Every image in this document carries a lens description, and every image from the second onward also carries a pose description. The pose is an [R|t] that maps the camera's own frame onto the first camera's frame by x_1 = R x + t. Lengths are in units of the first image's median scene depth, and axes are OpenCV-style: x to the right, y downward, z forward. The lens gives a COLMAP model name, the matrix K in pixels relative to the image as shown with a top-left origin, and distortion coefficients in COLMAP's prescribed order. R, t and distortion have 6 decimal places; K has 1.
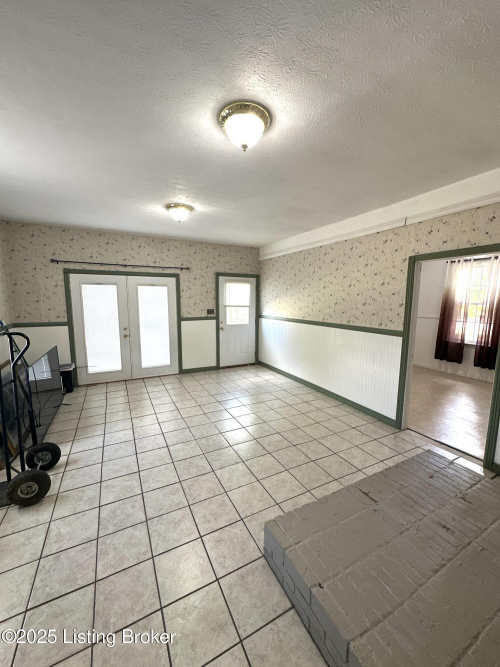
lens RADIAL K [[265.9, 0, 250.9], [0, 265.9, 334.9], [0, 0, 1]] dist [-0.001791, 0.000412]
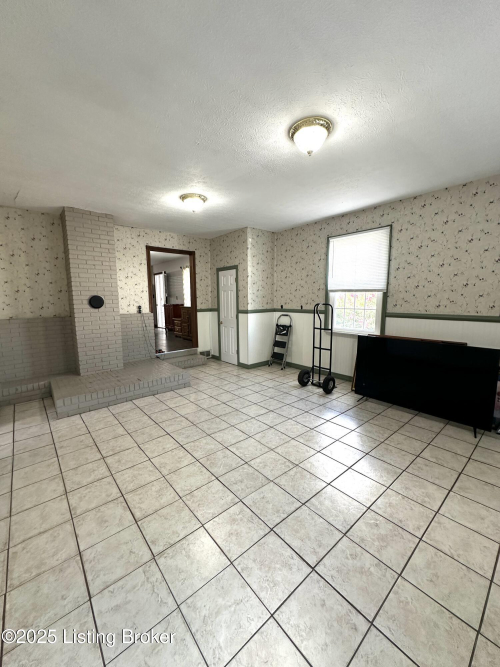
lens RADIAL K [[265.9, 0, 248.9], [0, 265.9, 333.3], [0, 0, 1]] dist [-0.001791, 0.000412]
pose [[-0.974928, 0.031468, -0.220285, 0.023924], [-0.028602, 0.964018, 0.264295, -0.176920], [0.220675, 0.263969, -0.938948, 1.653780]]
